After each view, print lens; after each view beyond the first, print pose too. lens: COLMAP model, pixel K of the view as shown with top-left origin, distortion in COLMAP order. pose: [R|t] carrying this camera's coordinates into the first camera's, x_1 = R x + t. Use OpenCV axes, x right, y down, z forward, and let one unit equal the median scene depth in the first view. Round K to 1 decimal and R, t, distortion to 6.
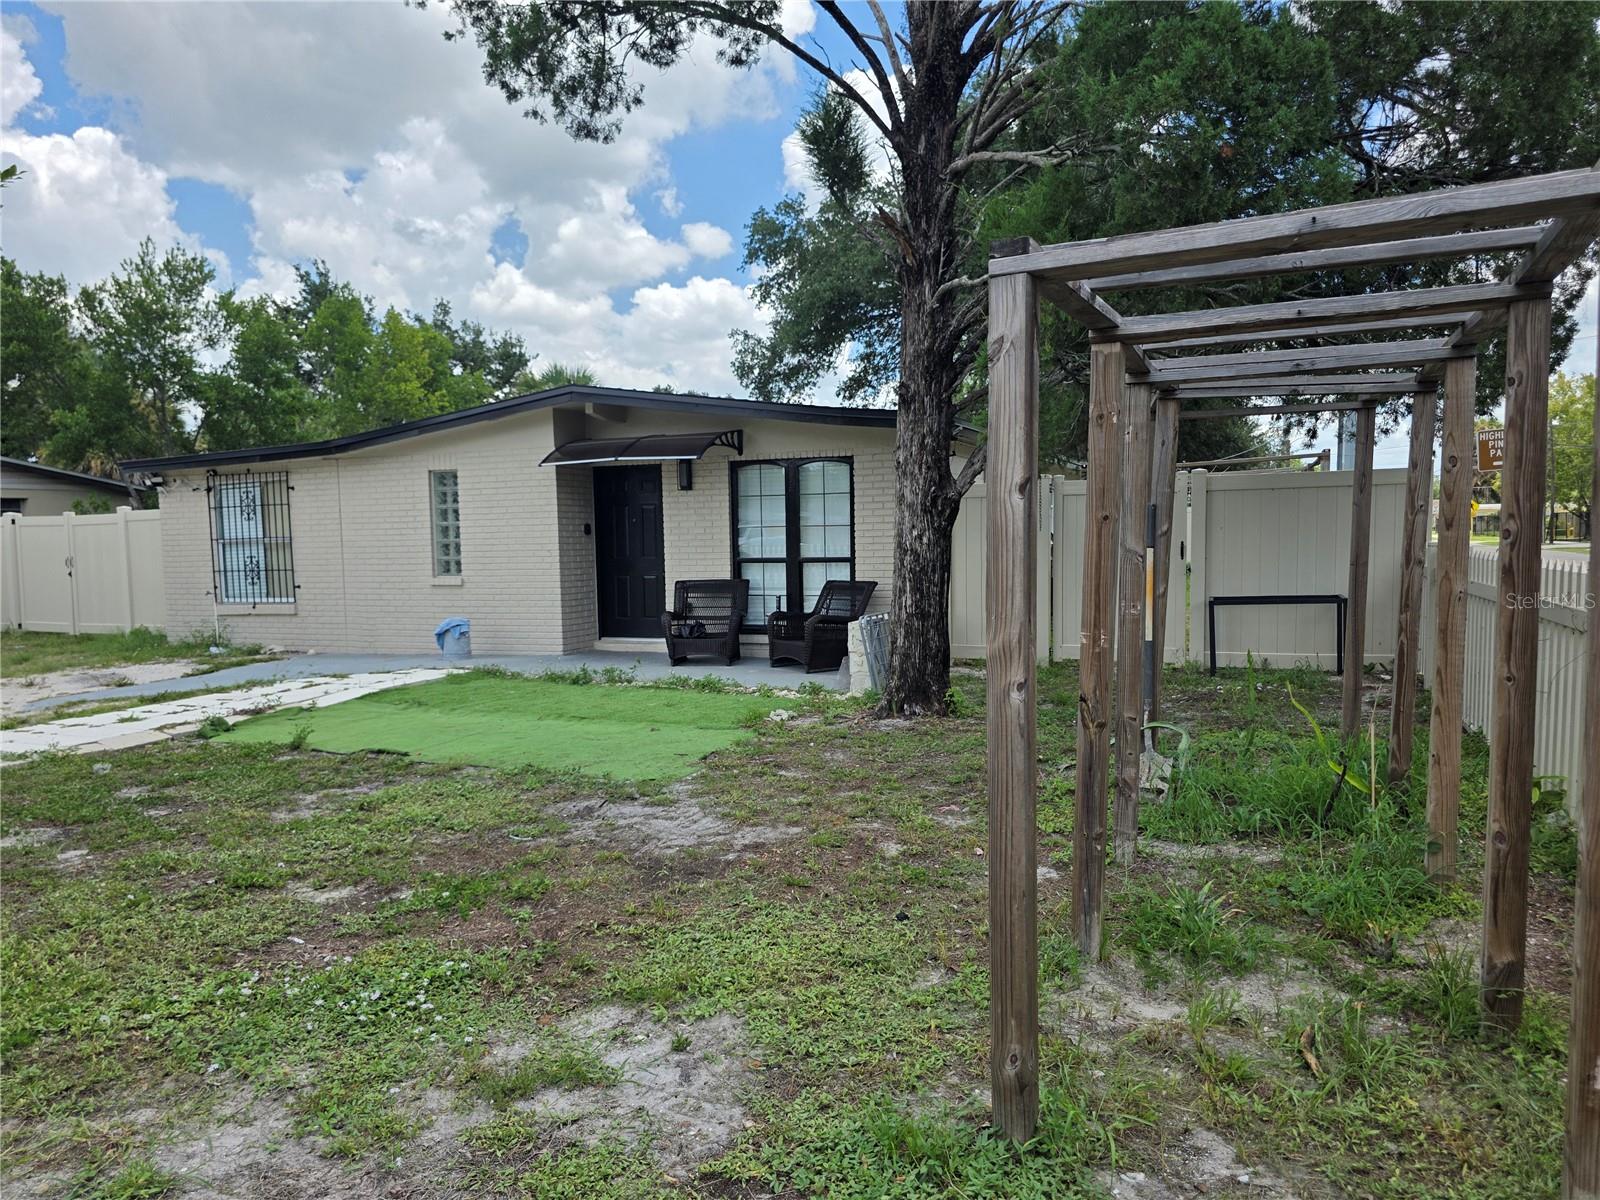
lens RADIAL K [[1078.5, 0, 800.0], [0, 1078.5, 600.0], [0, 0, 1]] dist [0.098179, -0.122217]
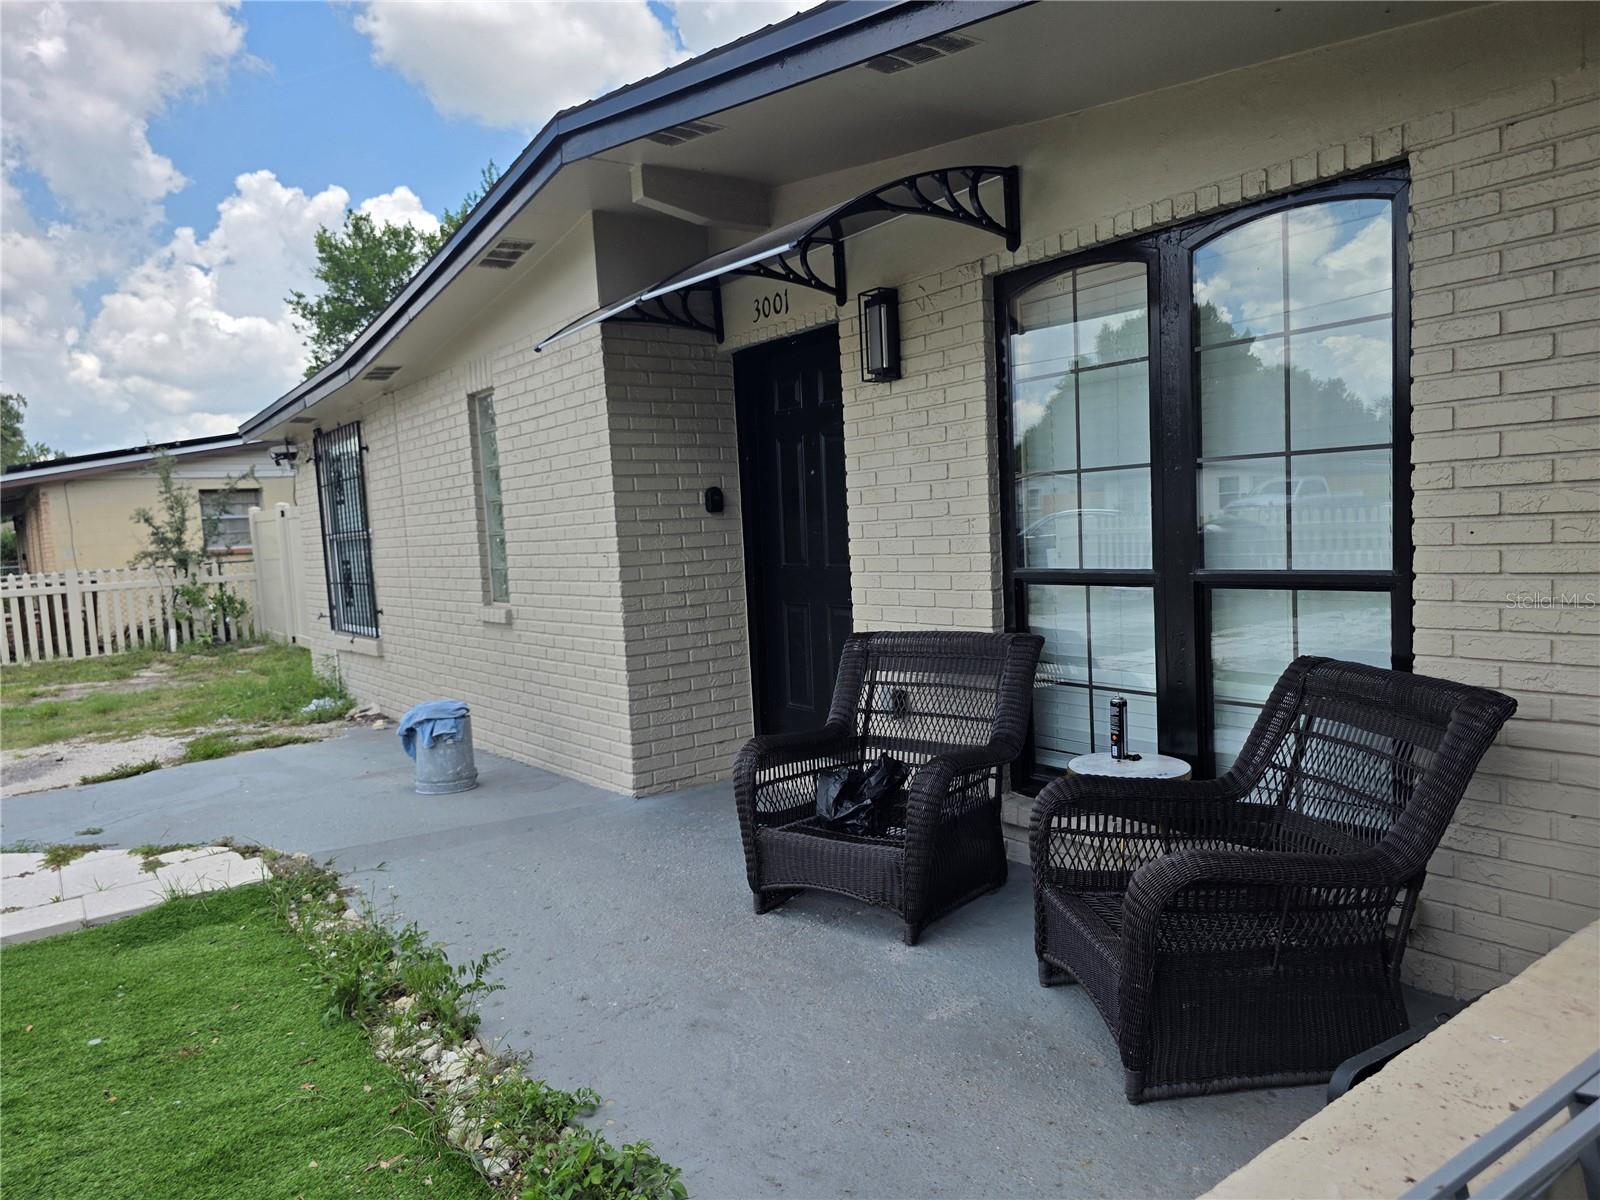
lens RADIAL K [[1078.5, 0, 800.0], [0, 1078.5, 600.0], [0, 0, 1]] dist [0.098179, -0.122217]
pose [[0.857877, 0.012339, -0.513707, 0.057497], [0.001584, 0.999643, 0.026656, -0.038720], [0.513852, -0.023682, 0.857552, 0.683284]]
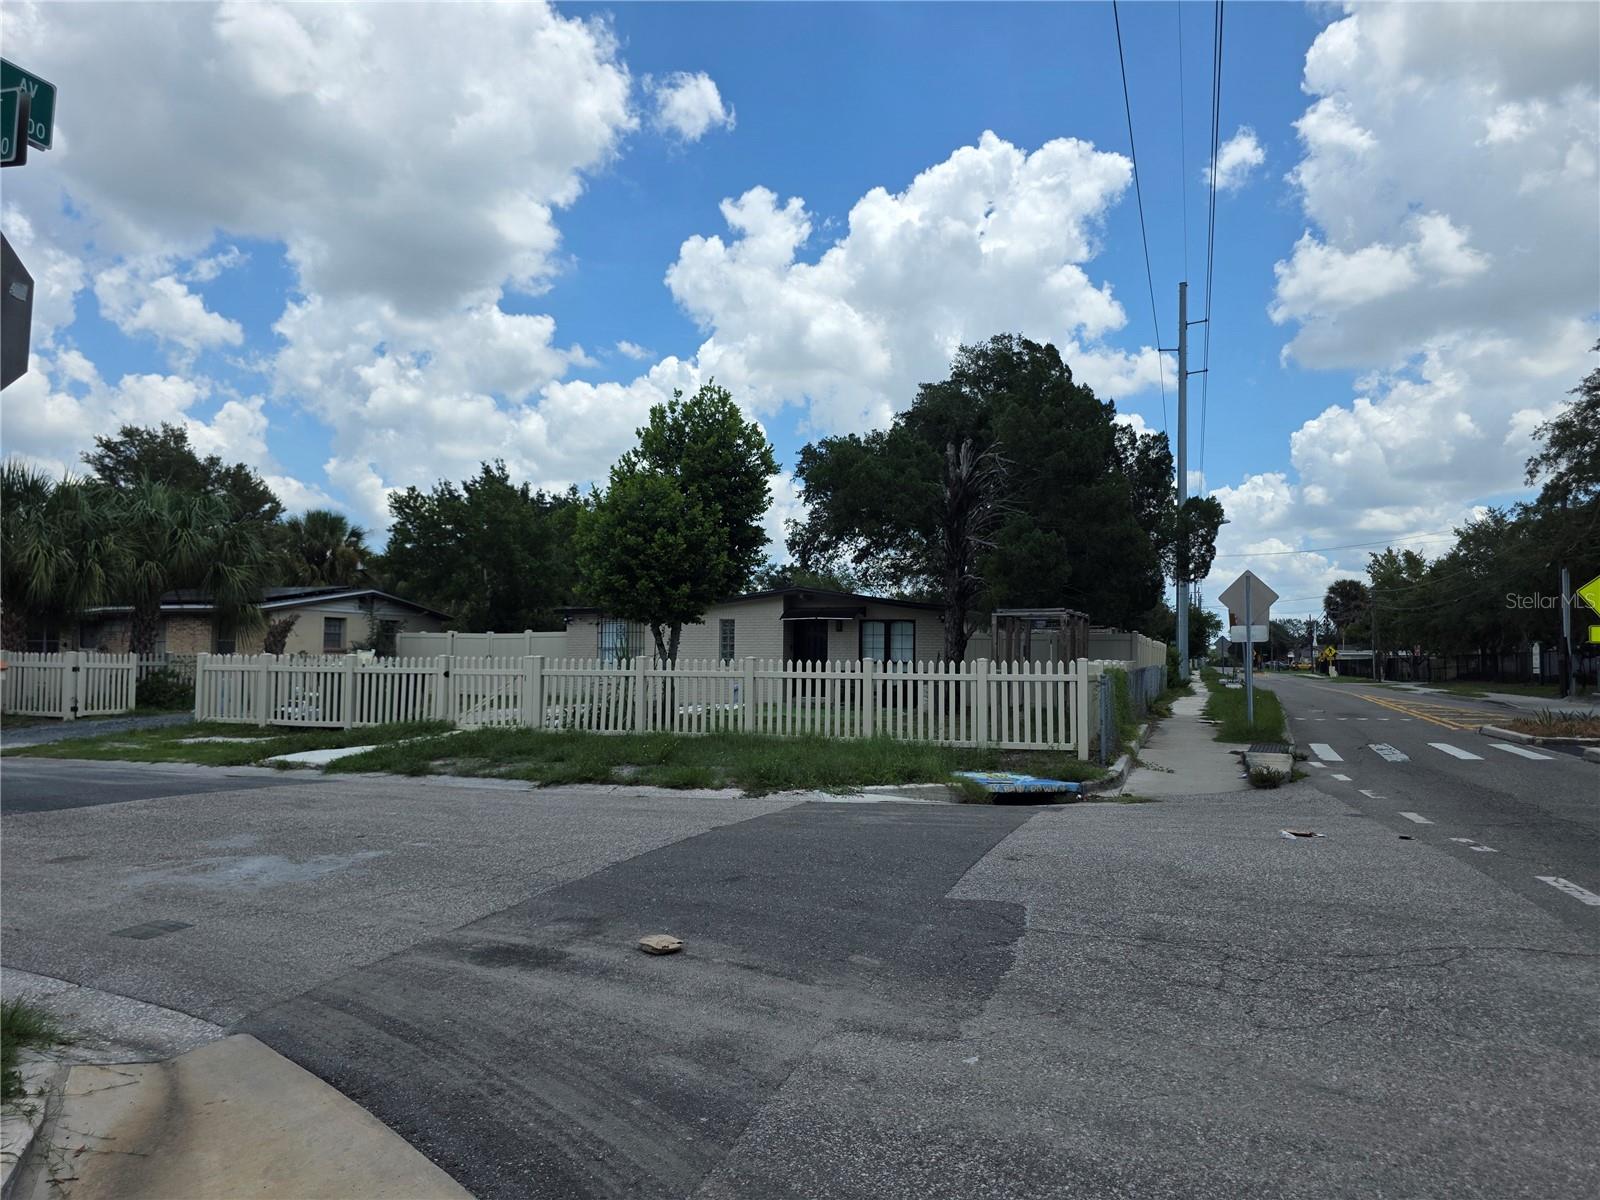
lens RADIAL K [[1078.5, 0, 800.0], [0, 1078.5, 600.0], [0, 0, 1]] dist [0.098179, -0.122217]
pose [[0.998250, 0.031303, 0.050171, -0.309332], [-0.025314, 0.992944, -0.115849, 0.101332], [-0.053443, 0.114376, 0.991999, -1.292236]]
